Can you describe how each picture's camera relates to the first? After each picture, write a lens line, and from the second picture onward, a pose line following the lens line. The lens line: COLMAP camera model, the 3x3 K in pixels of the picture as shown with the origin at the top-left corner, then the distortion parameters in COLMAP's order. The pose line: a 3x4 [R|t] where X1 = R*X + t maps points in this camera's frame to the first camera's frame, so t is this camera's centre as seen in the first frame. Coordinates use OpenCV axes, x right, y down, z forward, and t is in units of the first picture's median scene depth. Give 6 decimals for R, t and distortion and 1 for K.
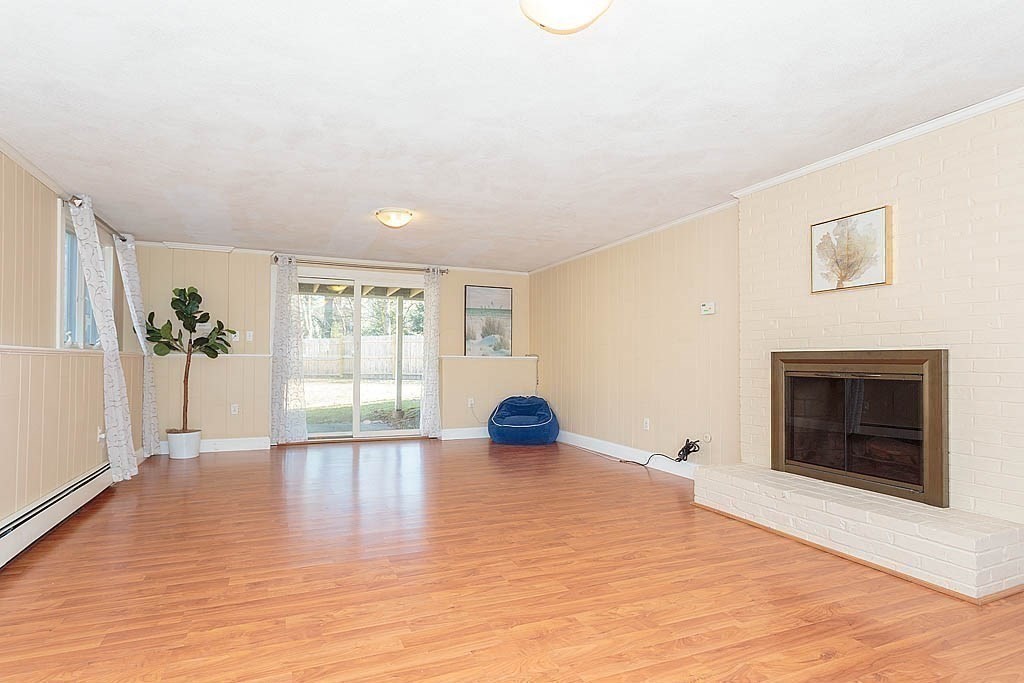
lens RADIAL K [[504.2, 0, 515.5], [0, 504.2, 351.2], [0, 0, 1]] dist [0.000277, 0.000478]
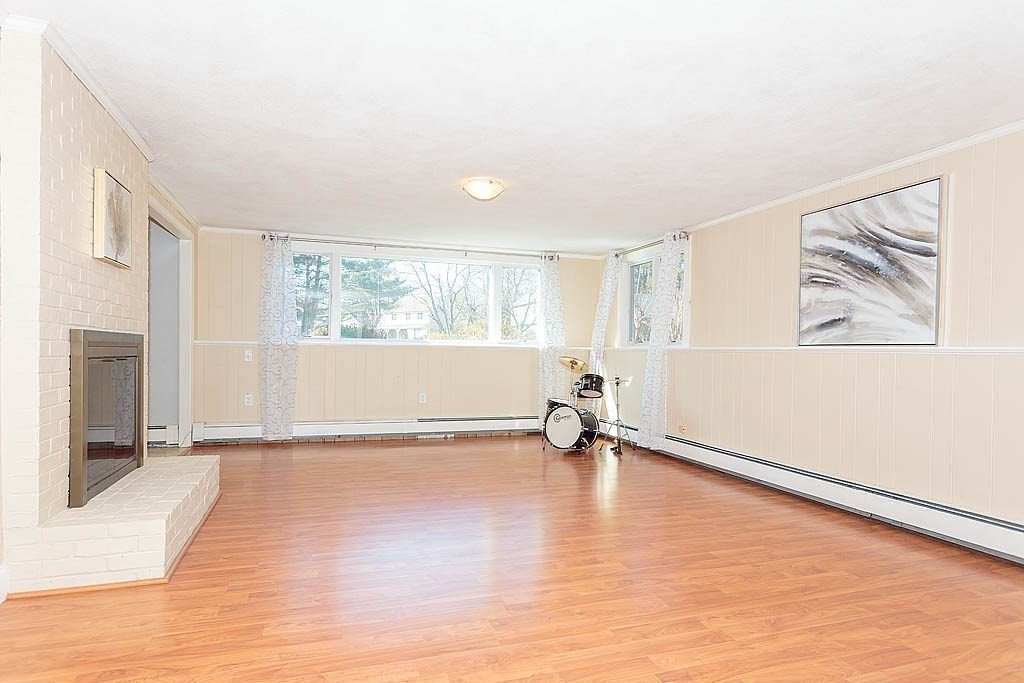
lens RADIAL K [[587.5, 0, 512.0], [0, 587.5, 341.5], [0, 0, 1]] dist [-0.000172, 0.000222]
pose [[-0.994973, -0.008286, 0.099802, -0.209828], [-0.011771, 0.999339, -0.034381, 0.036208], [-0.099452, -0.035383, -0.994413, 2.423905]]
